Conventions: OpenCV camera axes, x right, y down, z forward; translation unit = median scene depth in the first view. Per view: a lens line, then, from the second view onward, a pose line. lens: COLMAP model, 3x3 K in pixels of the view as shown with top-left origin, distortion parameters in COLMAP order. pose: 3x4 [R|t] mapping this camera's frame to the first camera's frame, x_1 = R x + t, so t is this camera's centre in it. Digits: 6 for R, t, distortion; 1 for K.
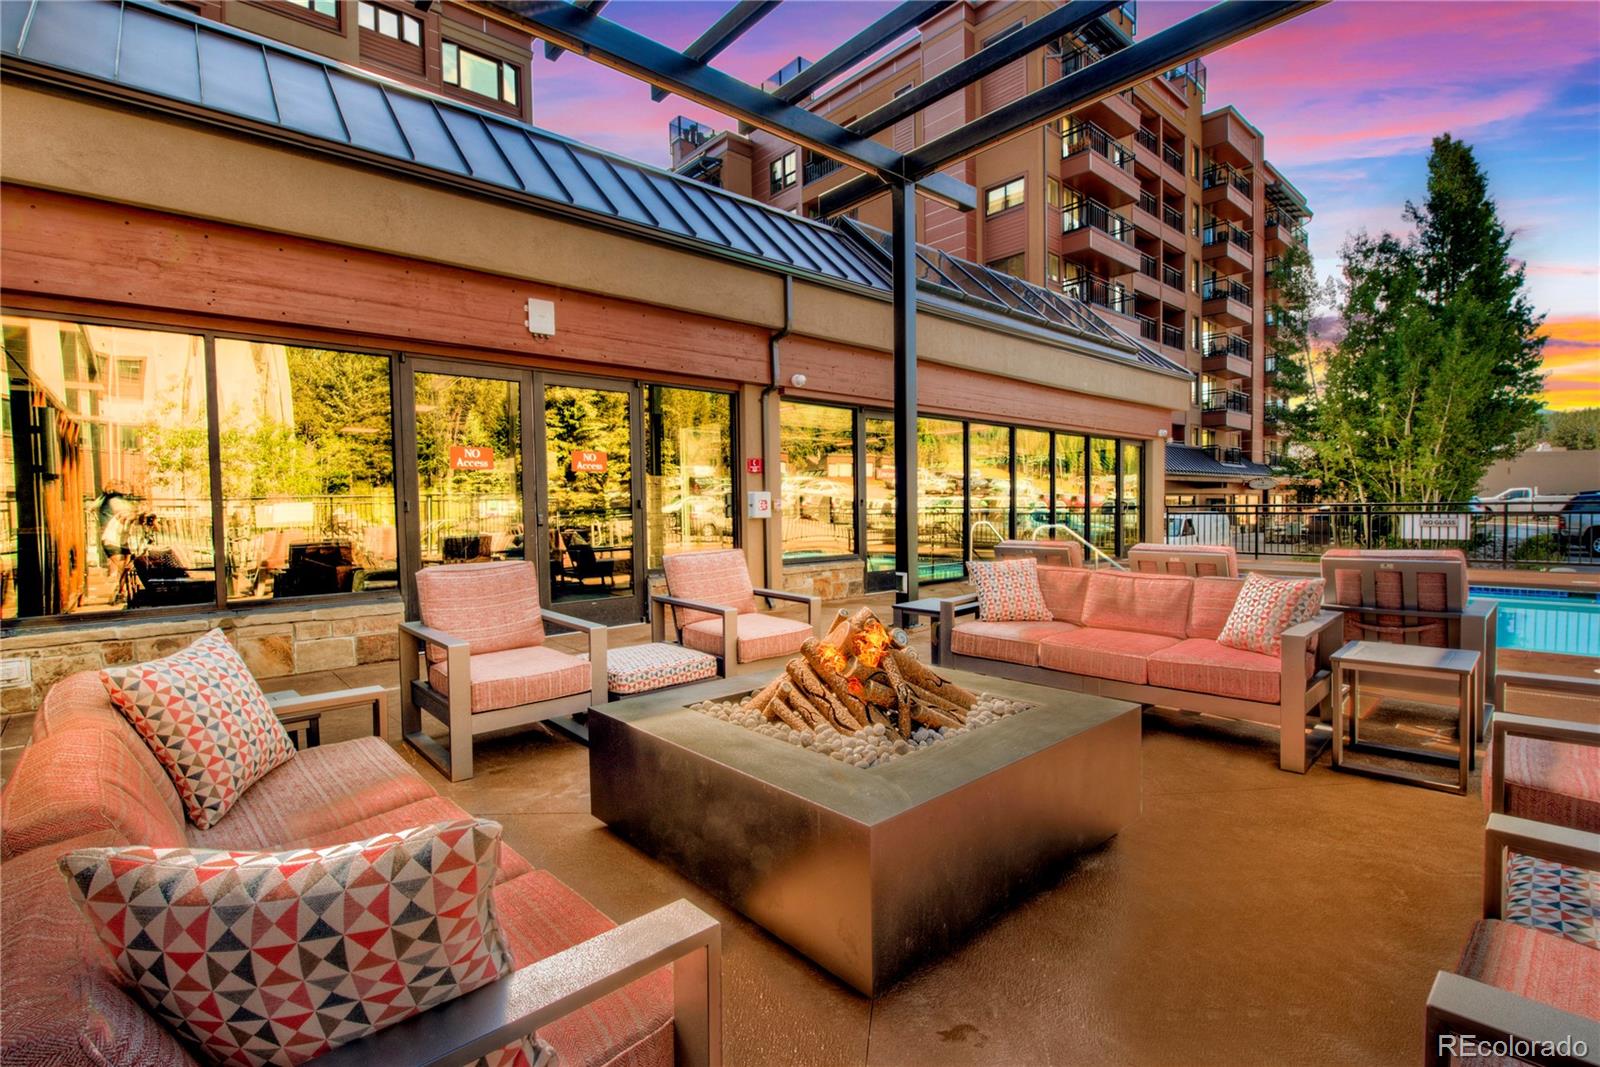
lens RADIAL K [[734.2, 0, 807.8], [0, 734.2, 526.5], [0, 0, 1]] dist [-0.001203, 0.000151]
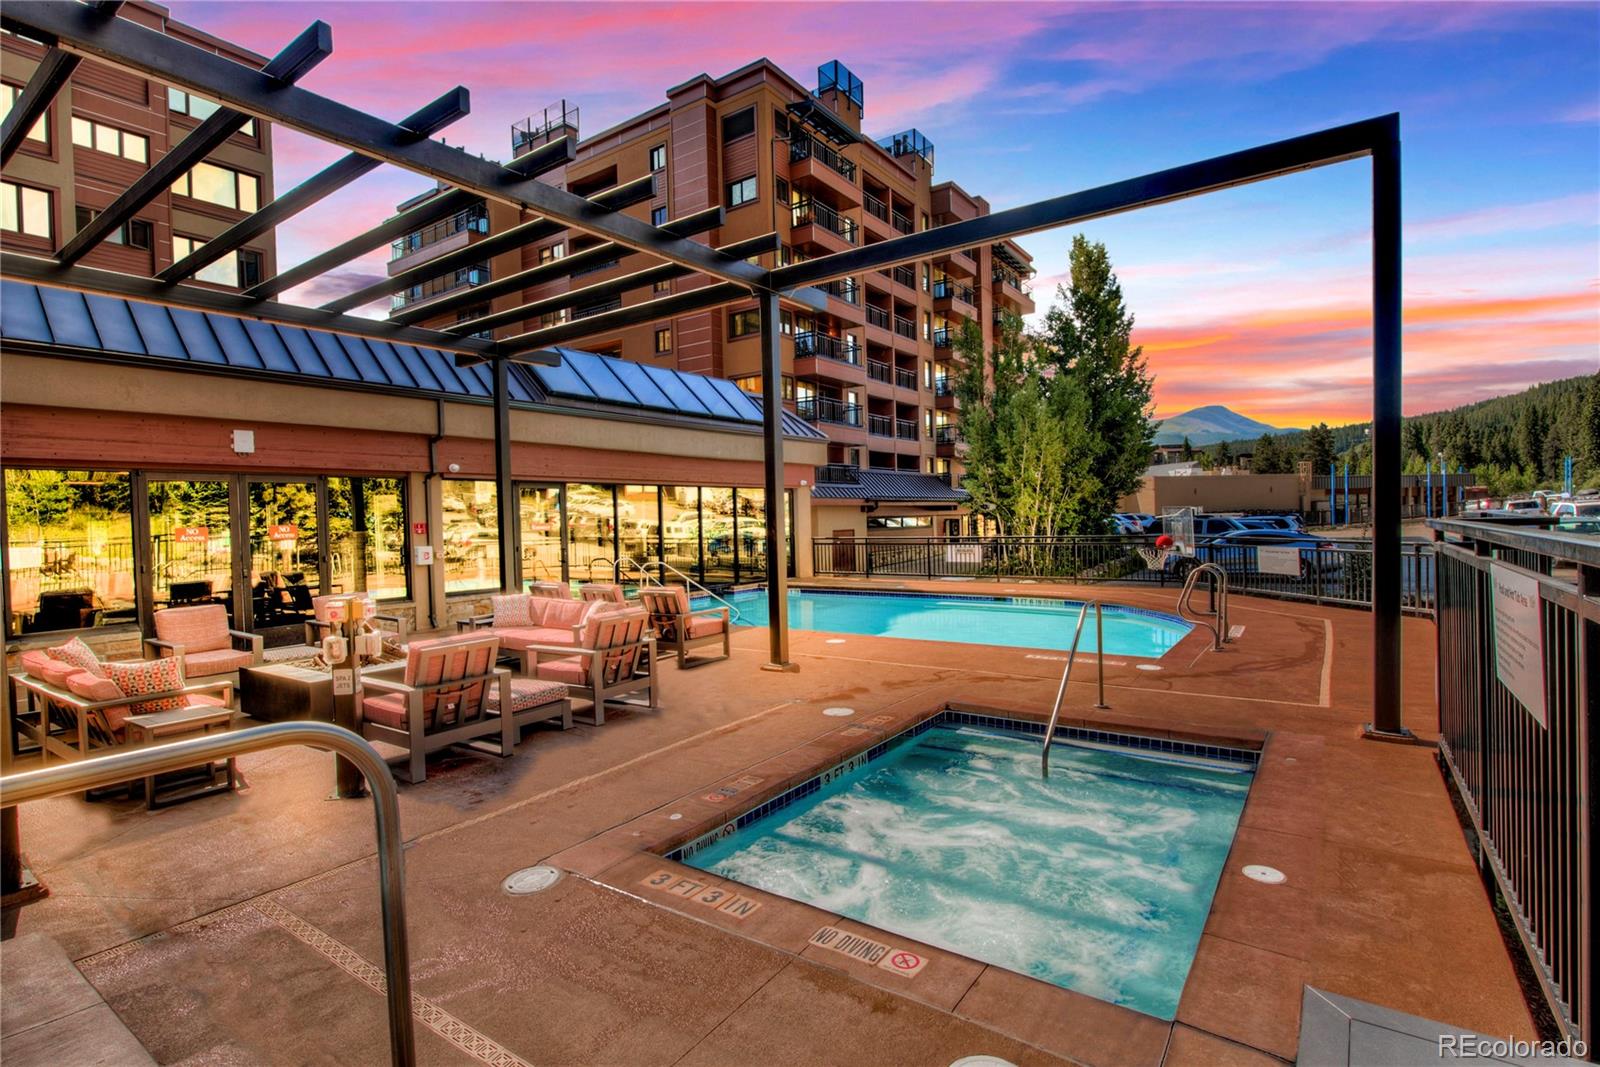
lens RADIAL K [[776.6, 0, 802.8], [0, 776.6, 533.3], [0, 0, 1]] dist [-0.003201, -0.000717]
pose [[0.975518, -0.013280, 0.219519, 0.101098], [0.015459, 0.999847, -0.008212, -0.015302], [-0.219376, 0.011405, 0.975574, -0.200948]]
